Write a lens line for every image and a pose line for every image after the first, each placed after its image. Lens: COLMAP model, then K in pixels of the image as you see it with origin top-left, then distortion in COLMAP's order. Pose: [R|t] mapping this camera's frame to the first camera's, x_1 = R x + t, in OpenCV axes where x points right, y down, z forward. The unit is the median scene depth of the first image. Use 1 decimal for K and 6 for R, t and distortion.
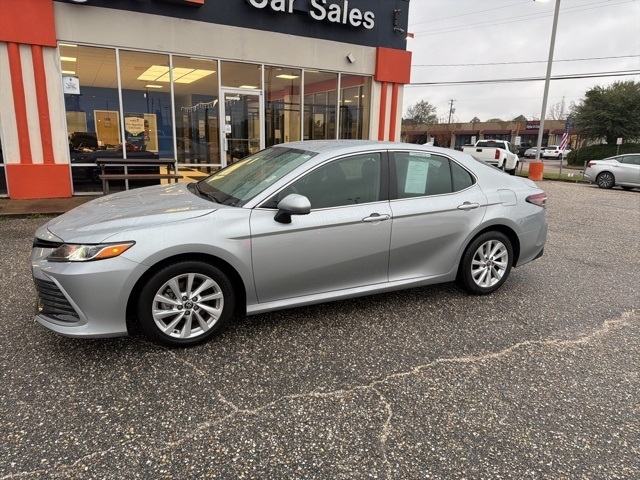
lens RADIAL K [[450.2, 0, 324.6], [0, 450.2, 240.9], [0, 0, 1]] dist [0.033081, -0.037475]
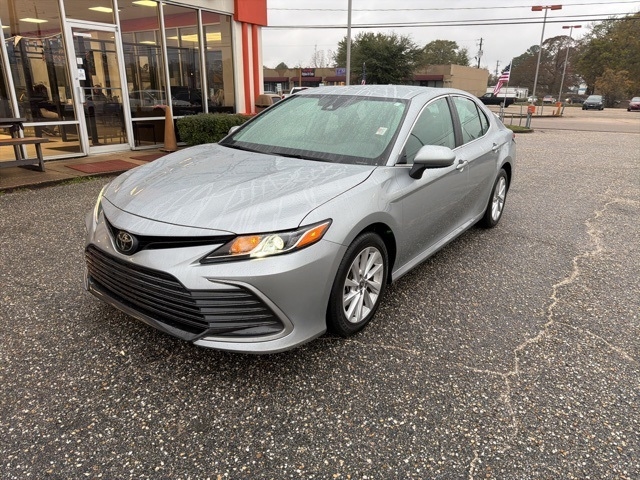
lens RADIAL K [[450.2, 0, 324.7], [0, 450.2, 240.4], [0, 0, 1]] dist [0.033081, -0.037475]
pose [[0.882857, -0.162411, 0.440666, -0.580351], [0.115075, 0.984507, 0.132298, -0.049890], [-0.455326, -0.066090, 0.887869, 0.216722]]
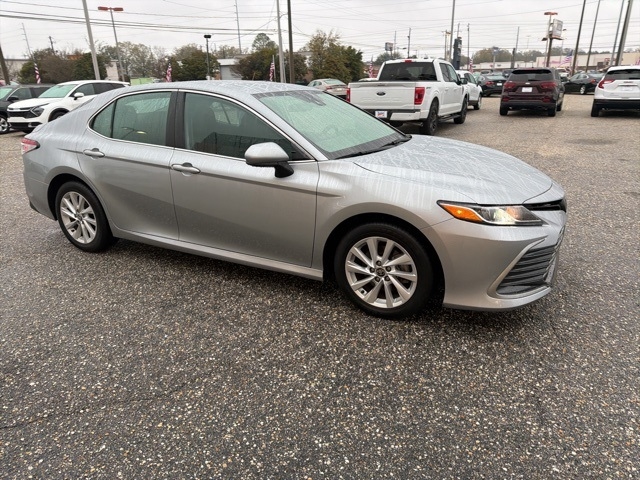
lens RADIAL K [[450.2, 0, 323.9], [0, 450.2, 241.2], [0, 0, 1]] dist [0.033081, -0.037475]
pose [[-0.588094, -0.291094, 0.754593, -0.905045], [0.186856, 0.858845, 0.476938, -0.383097], [-0.786912, 0.421484, -0.450689, 1.549431]]
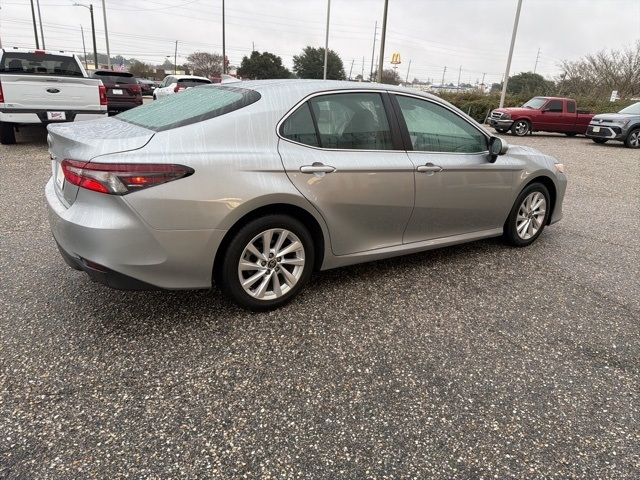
lens RADIAL K [[450.2, 0, 322.9], [0, 450.2, 242.7], [0, 0, 1]] dist [0.033081, -0.037475]
pose [[-0.987294, -0.031989, -0.155653, 0.232346], [-0.109554, 0.846549, 0.520915, -0.456319], [0.115105, 0.531348, -0.839297, 2.092152]]
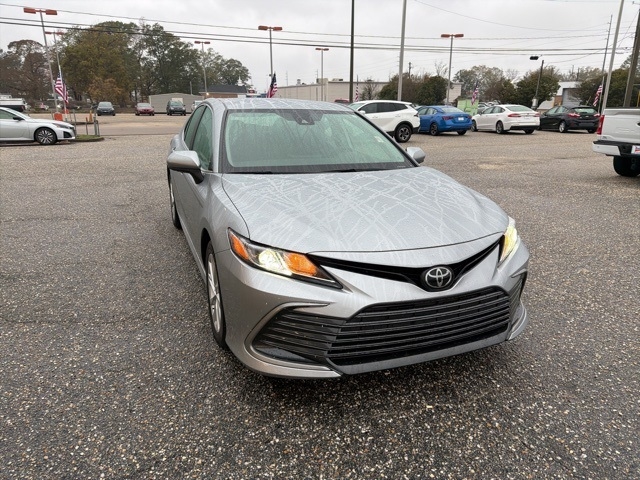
lens RADIAL K [[450.2, 0, 322.9], [0, 450.2, 238.7], [0, 0, 1]] dist [0.033081, -0.037475]
pose [[0.076146, -0.315668, 0.945810, -1.051007], [0.220651, 0.930381, 0.292754, -0.229216], [-0.972376, 0.186401, 0.140497, 0.912435]]
